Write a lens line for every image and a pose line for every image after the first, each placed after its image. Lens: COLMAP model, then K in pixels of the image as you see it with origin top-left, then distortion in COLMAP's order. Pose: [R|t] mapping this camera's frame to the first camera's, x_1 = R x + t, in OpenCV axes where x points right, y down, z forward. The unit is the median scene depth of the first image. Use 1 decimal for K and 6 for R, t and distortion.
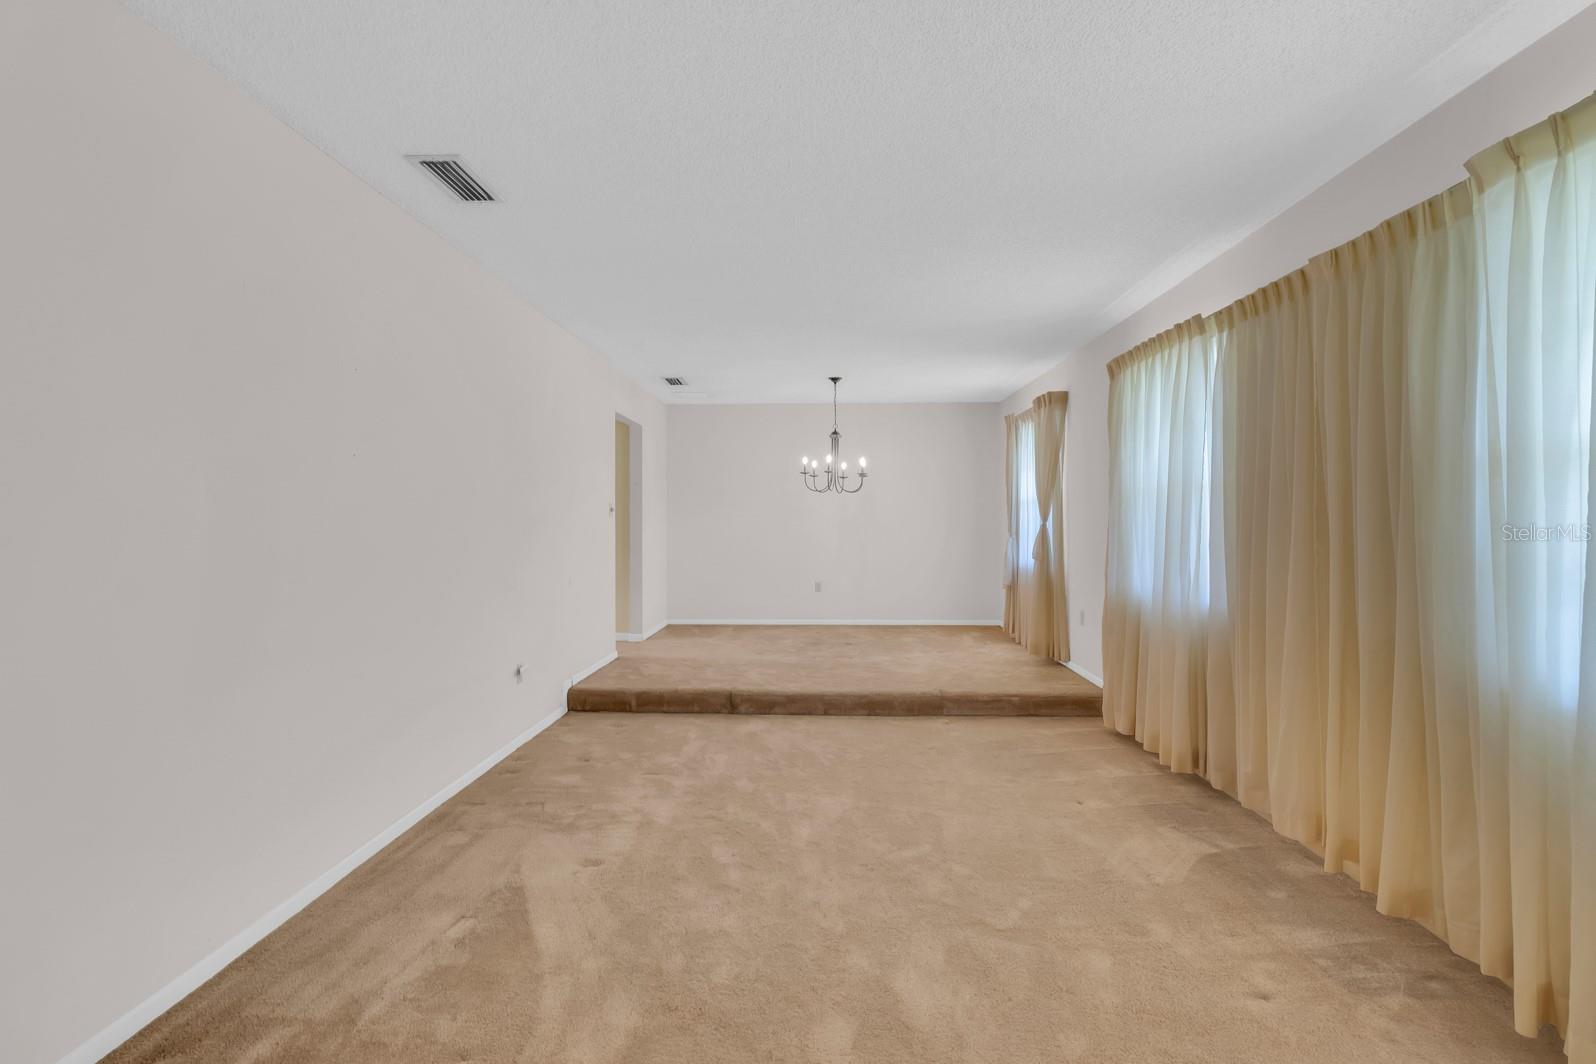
lens RADIAL K [[708.2, 0, 798.0], [0, 708.2, 532.0], [0, 0, 1]] dist [-0.000869, -0.000275]
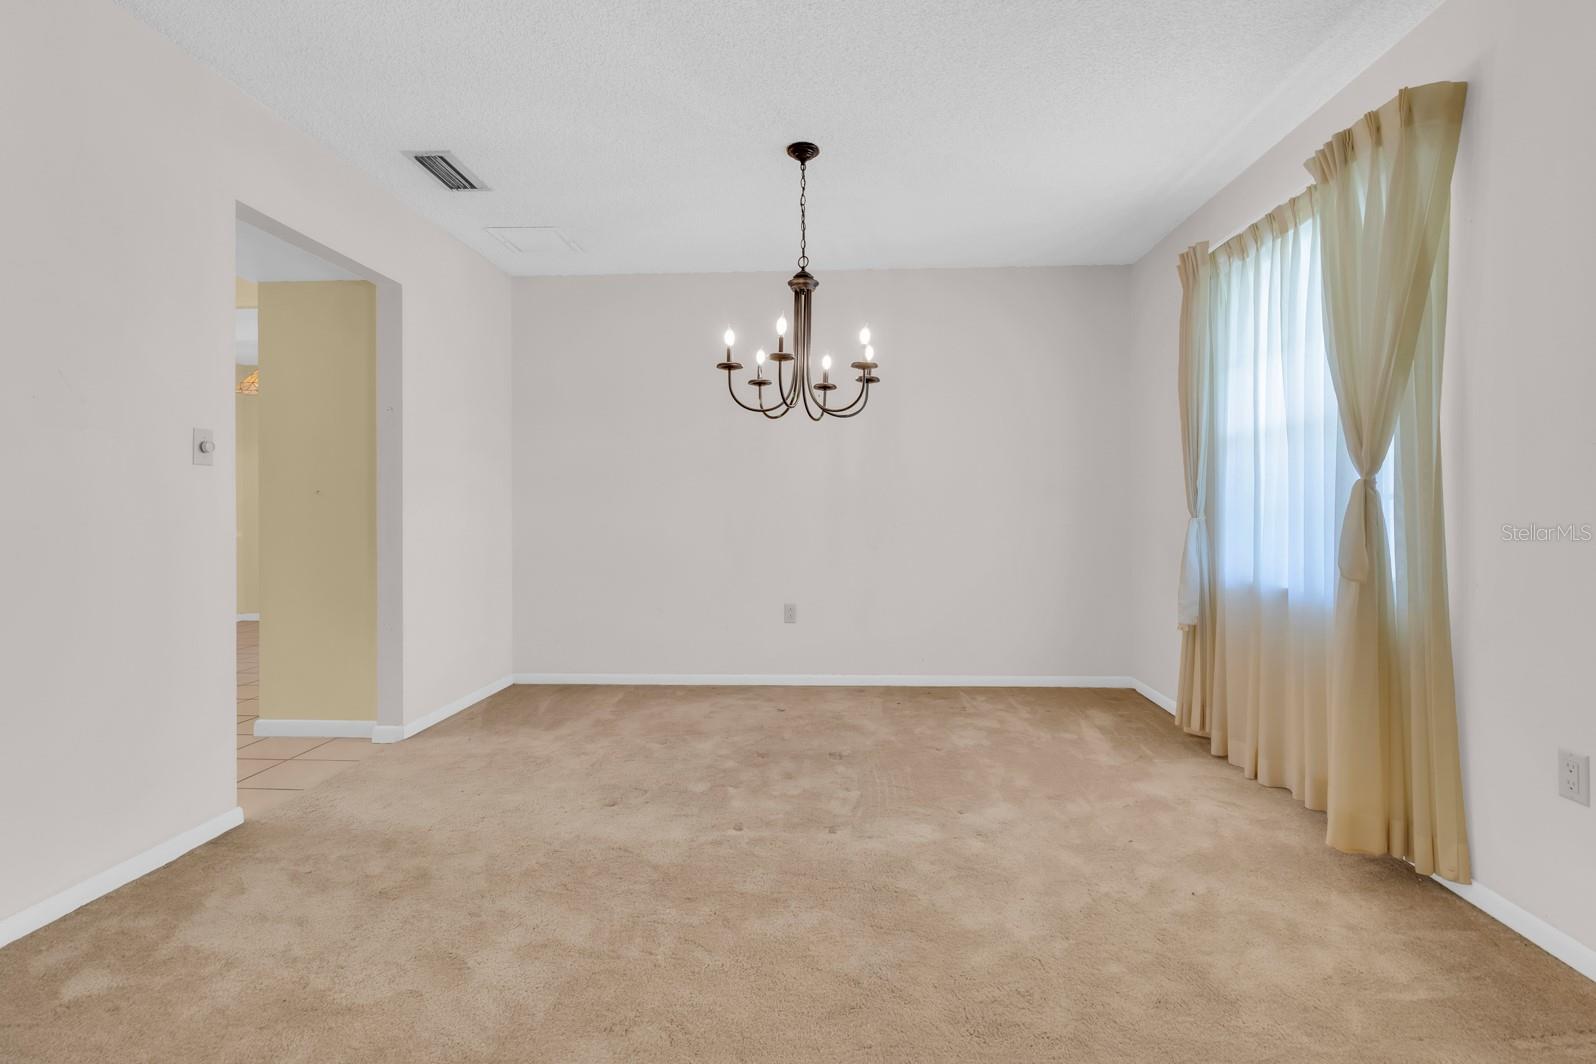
lens RADIAL K [[771.1, 0, 798.0], [0, 771.1, 532.0], [0, 0, 1]] dist [0.024873, -0.000160]
pose [[0.999821, -0.001960, -0.018801, 0.057050], [0.002277, 0.999855, 0.016850, 0.007380], [0.018765, -0.016890, 0.999681, 0.517288]]
